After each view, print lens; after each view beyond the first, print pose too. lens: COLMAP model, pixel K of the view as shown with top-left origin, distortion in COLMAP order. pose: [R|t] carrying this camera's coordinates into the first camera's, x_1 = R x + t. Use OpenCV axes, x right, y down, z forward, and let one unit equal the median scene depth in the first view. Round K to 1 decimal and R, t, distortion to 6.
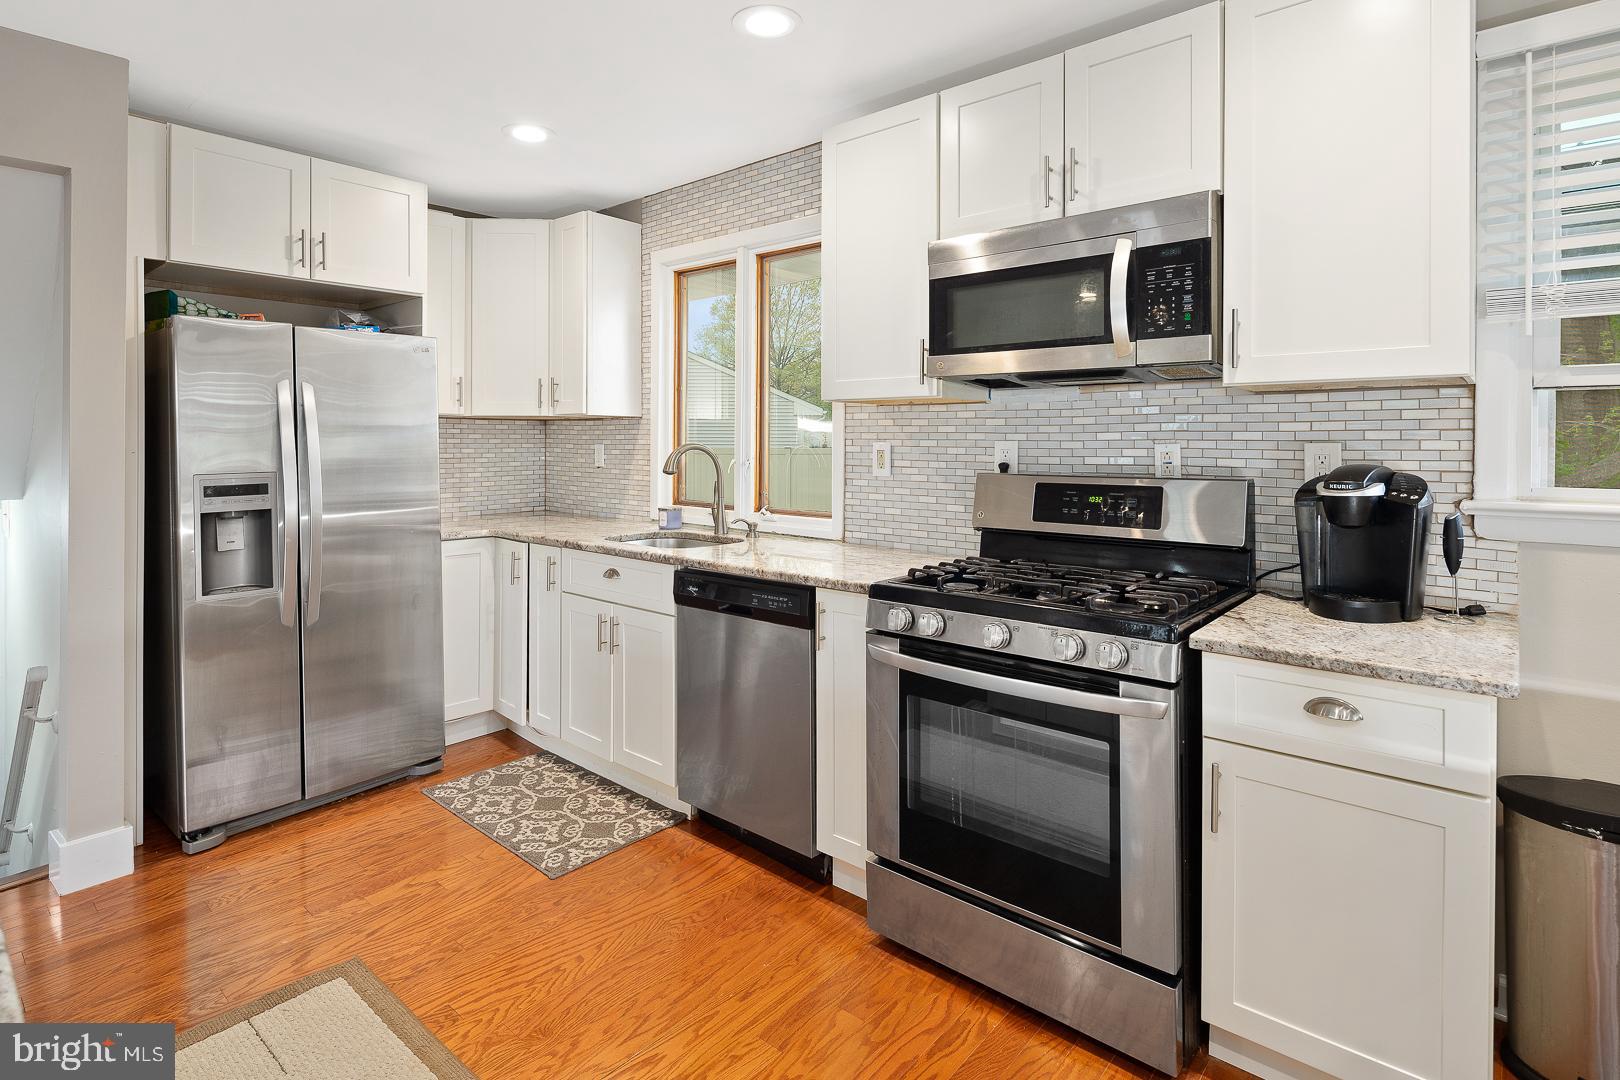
lens RADIAL K [[807.7, 0, 785.7], [0, 807.7, 436.5], [0, 0, 1]] dist [0.005291, -0.007073]
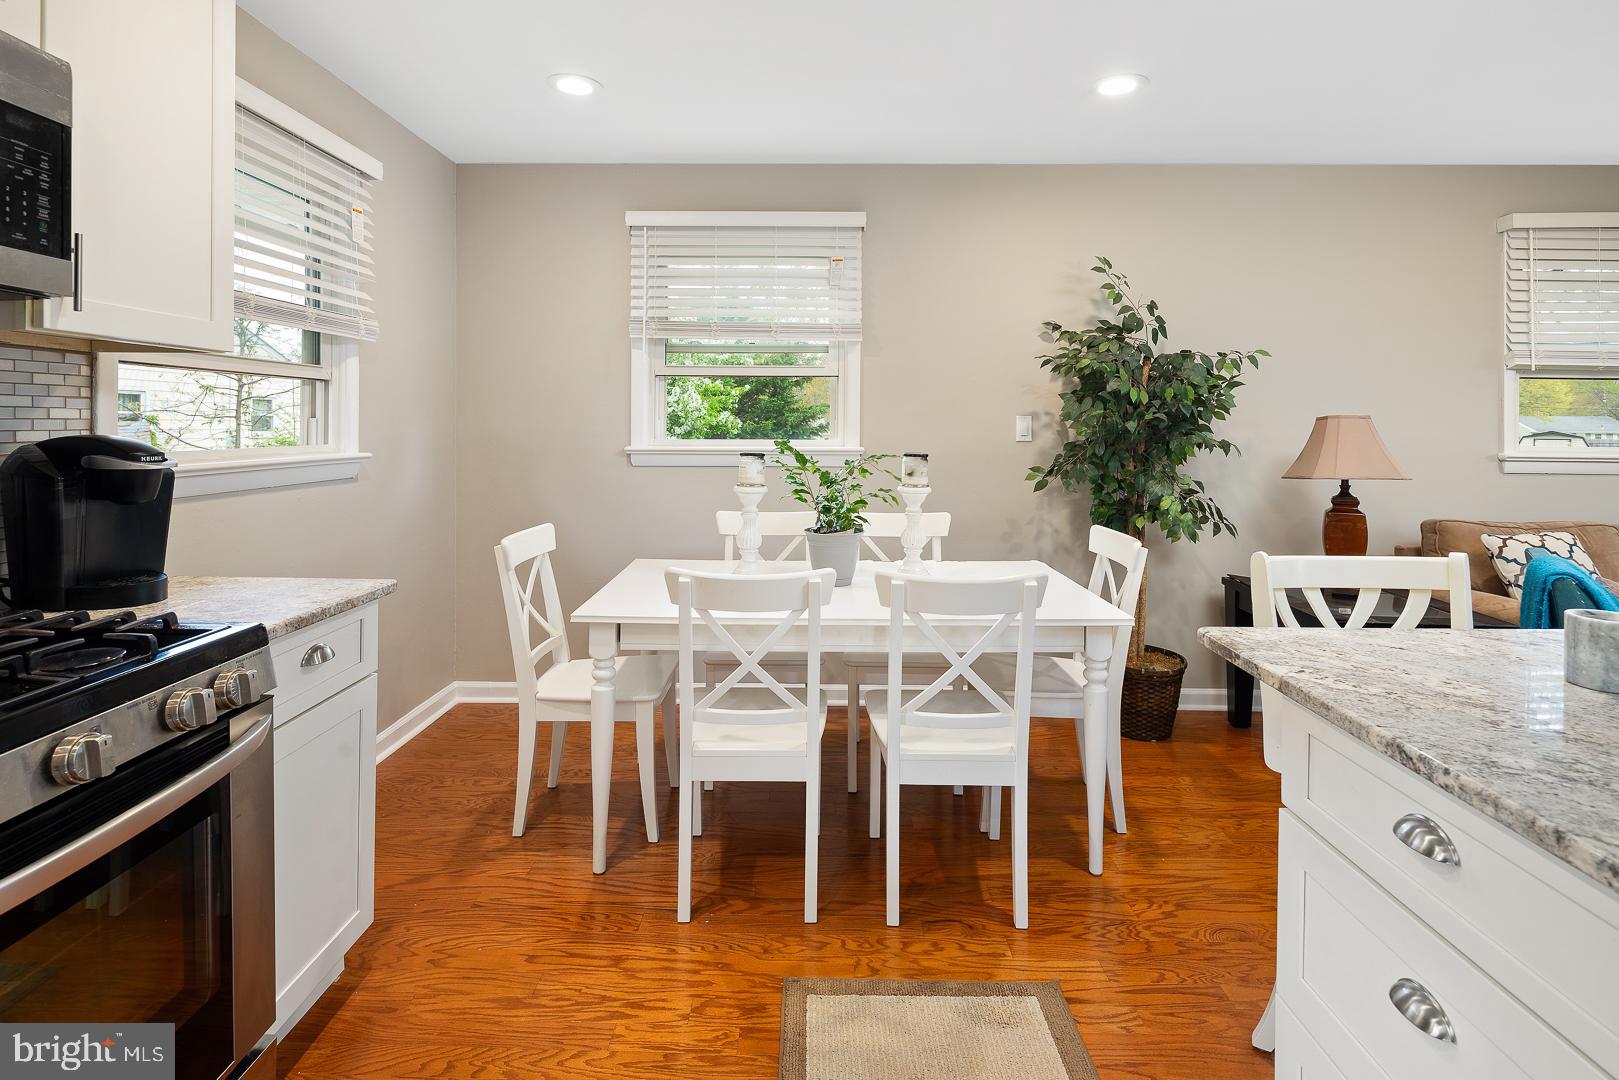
lens RADIAL K [[807.2, 0, 811.2], [0, 807.2, 410.9], [0, 0, 1]] dist [0.005291, -0.007073]
pose [[-0.663773, 0.006685, 0.747904, -0.363807], [-0.010918, 0.999767, -0.018626, 0.012388], [-0.747855, -0.020529, -0.663545, 0.762168]]
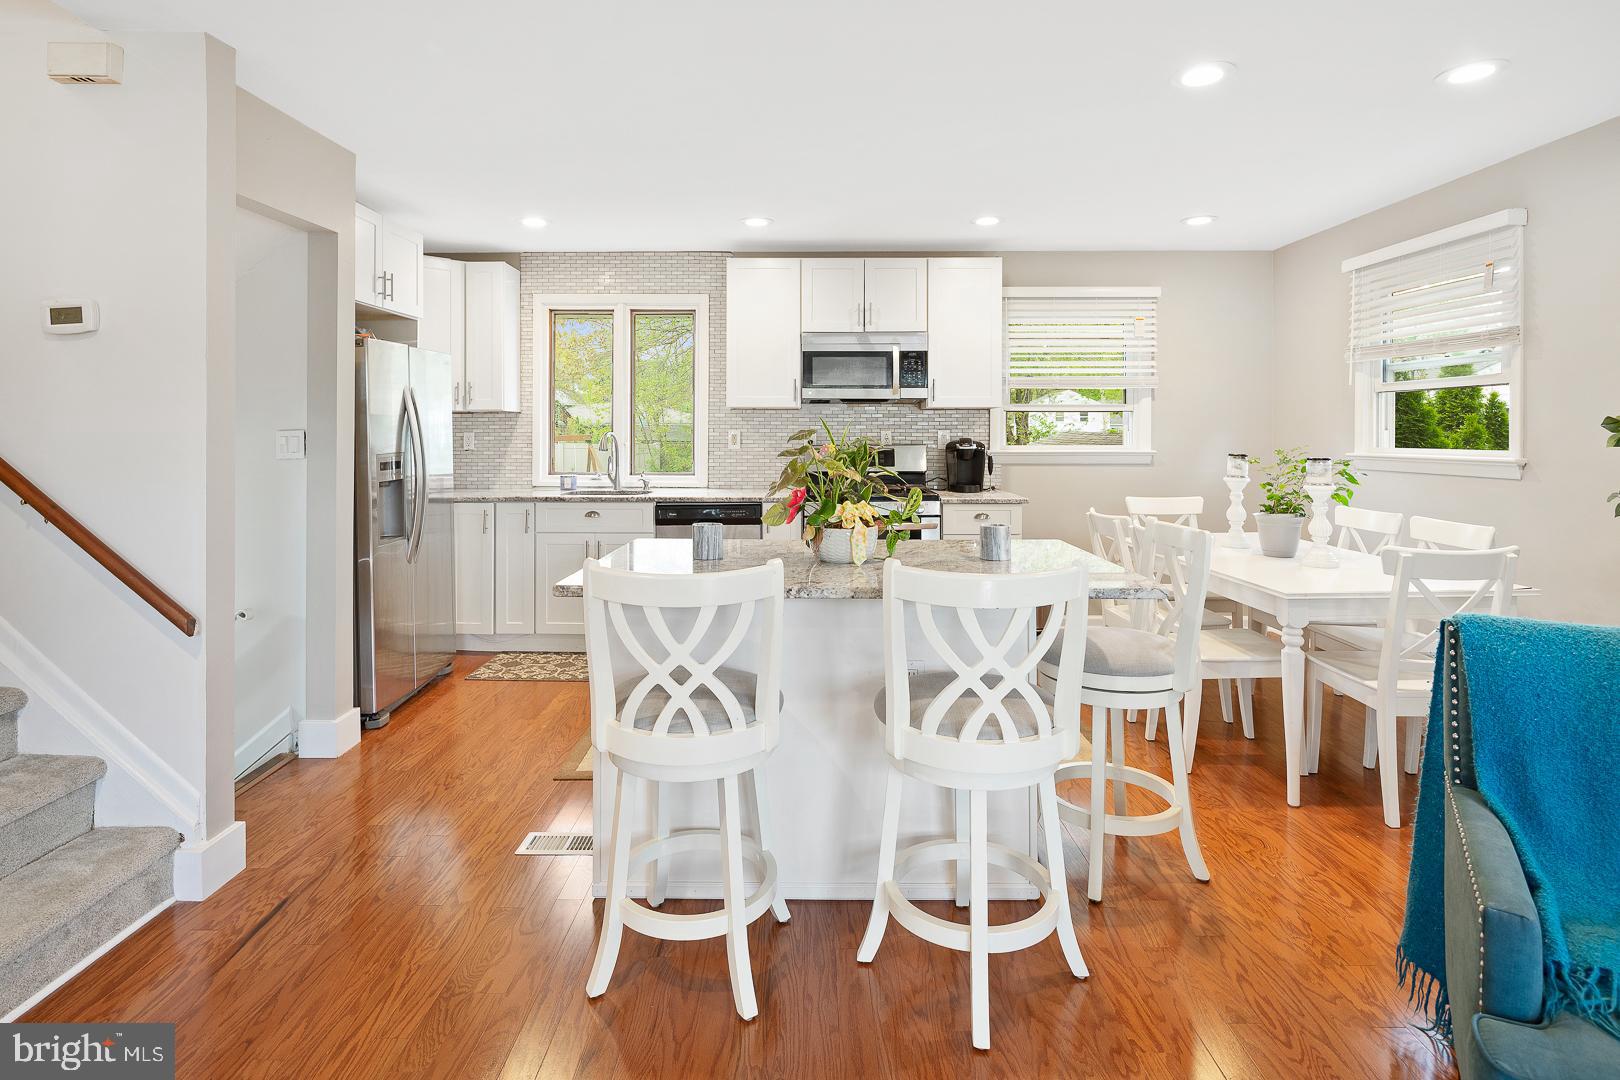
lens RADIAL K [[807.7, 0, 798.8], [0, 807.7, 434.6], [0, 0, 1]] dist [0.005291, -0.007073]
pose [[0.757310, -0.004062, 0.653043, -1.156116], [-0.002395, 0.999957, 0.008997, 0.000749], [-0.653051, -0.008377, 0.757267, -0.546989]]
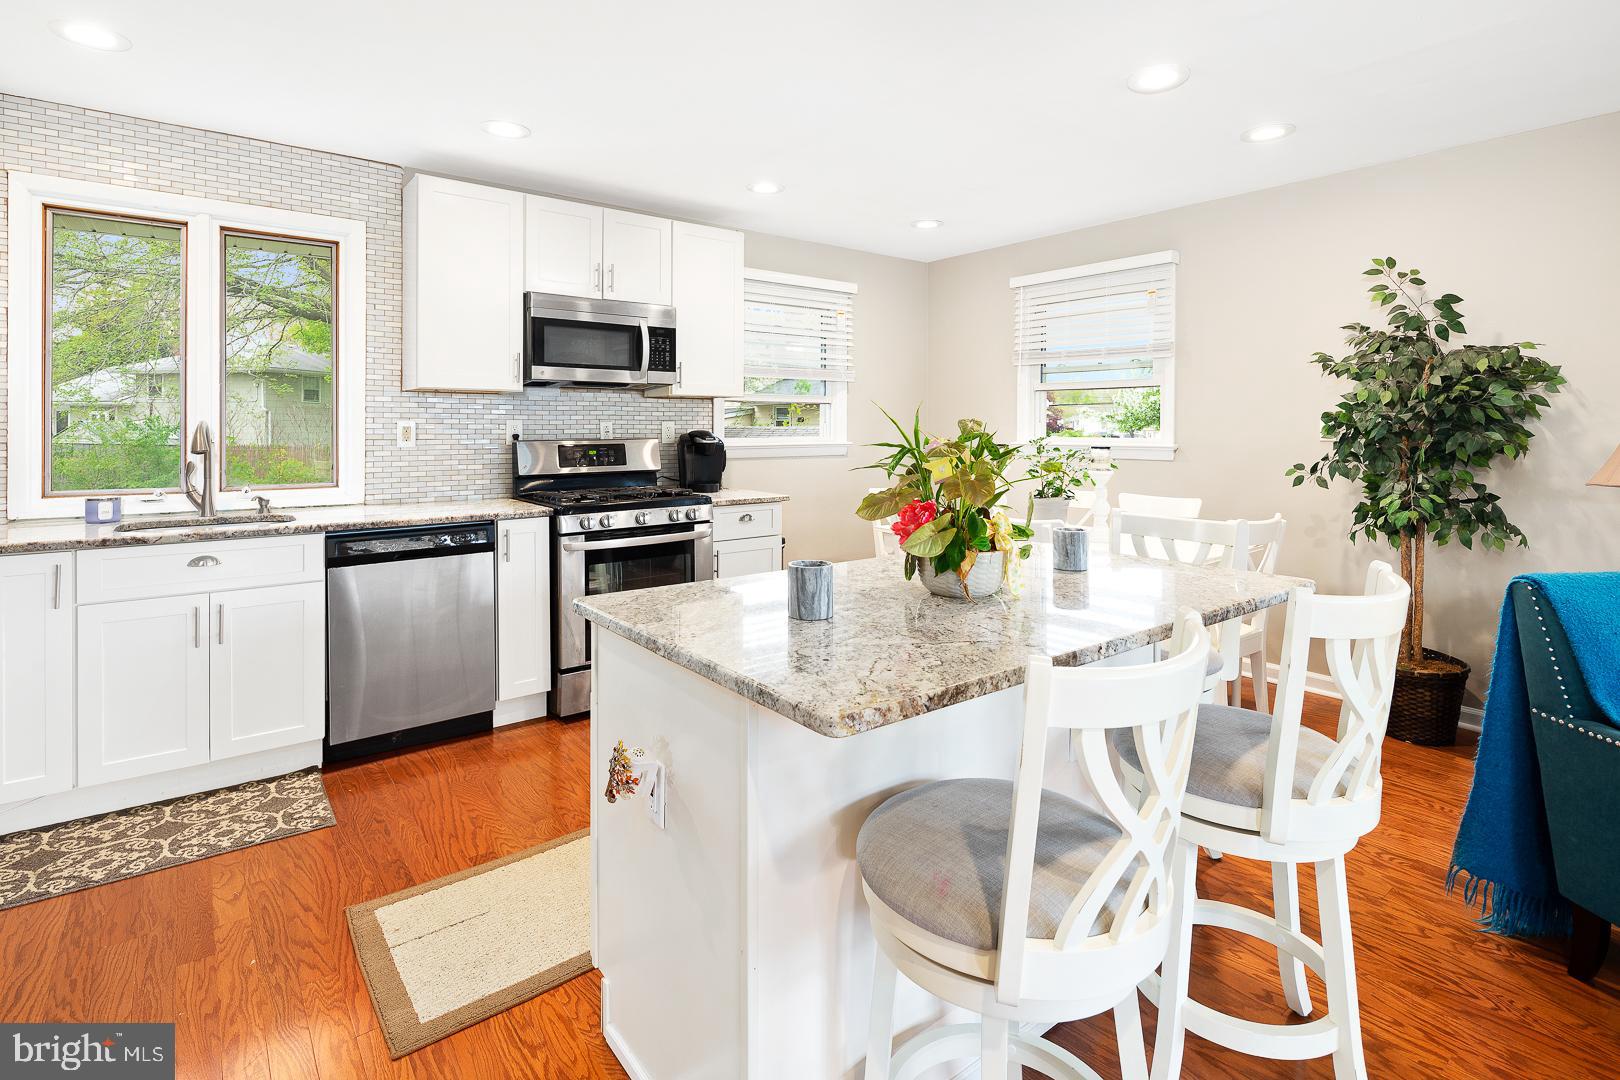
lens RADIAL K [[807.7, 0, 789.5], [0, 807.7, 429.2], [0, 0, 1]] dist [0.005291, -0.007073]
pose [[0.192596, -0.006685, 0.981255, -1.232034], [-0.006656, 0.999945, 0.008119, 0.007890], [-0.981256, -0.008095, 0.192541, 0.205435]]
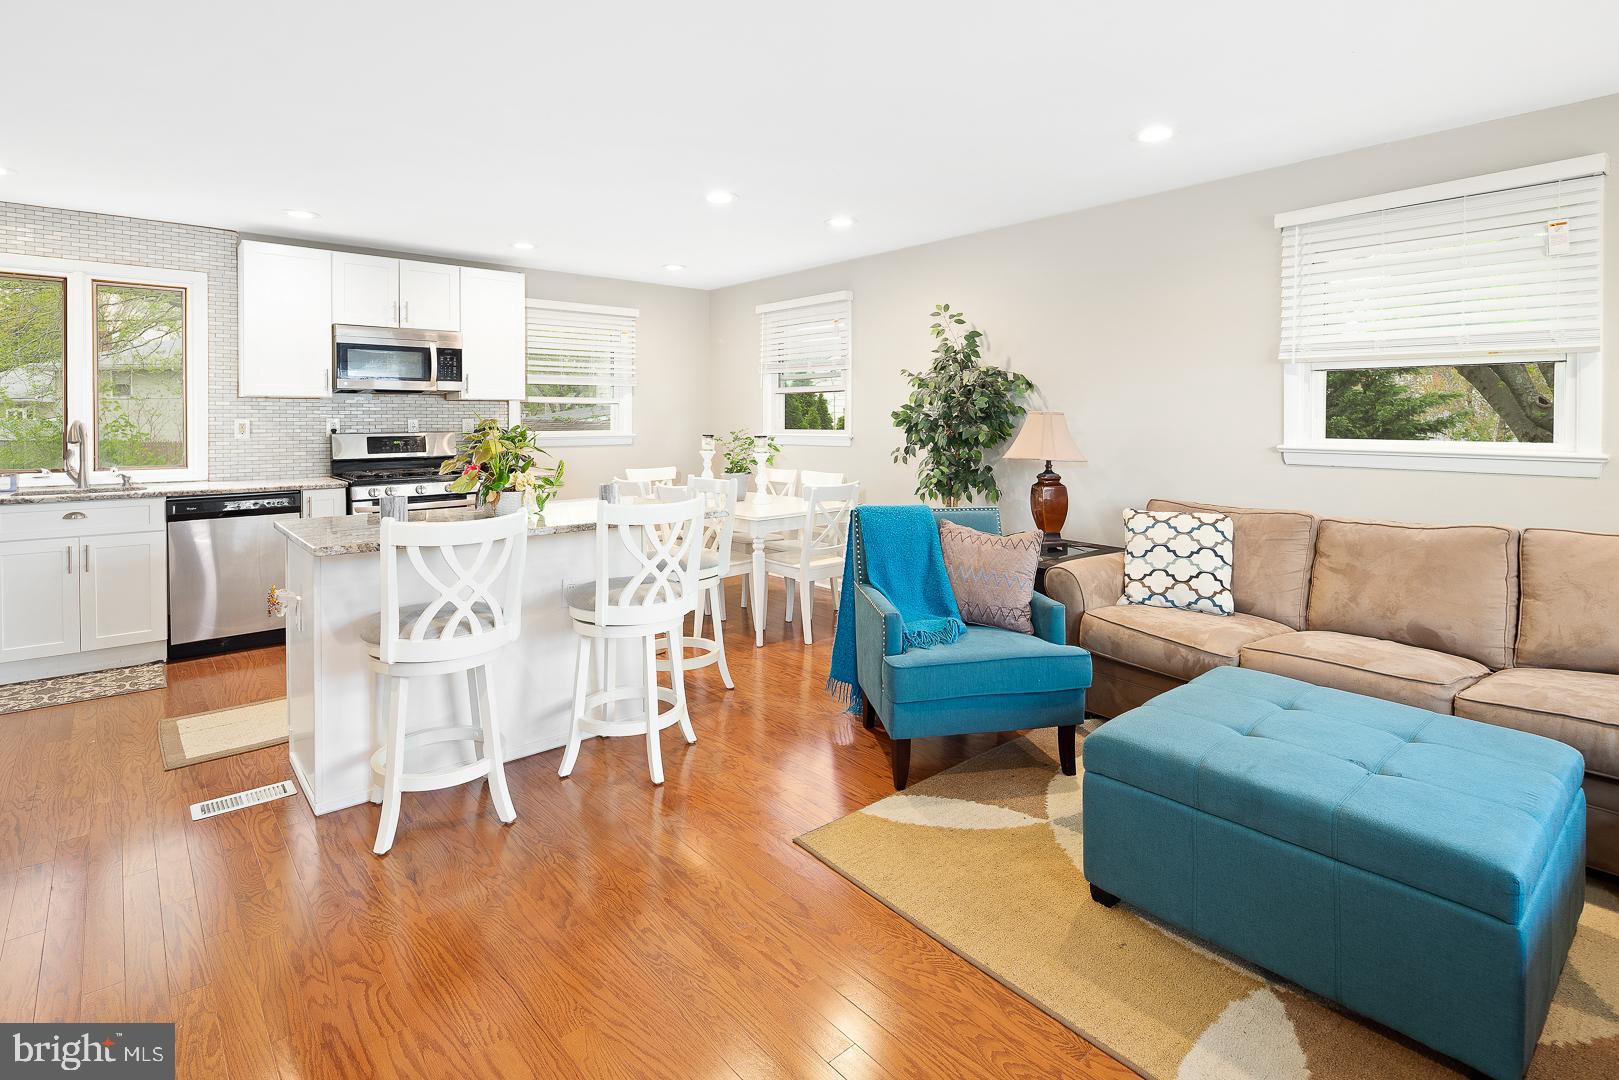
lens RADIAL K [[807.2, 0, 806.8], [0, 807.2, 430.3], [0, 0, 1]] dist [0.005291, -0.007073]
pose [[0.127350, -0.015491, 0.991737, -1.737736], [-0.003462, 0.999865, 0.016063, -0.000303], [-0.991852, -0.005479, 0.127279, -0.485619]]
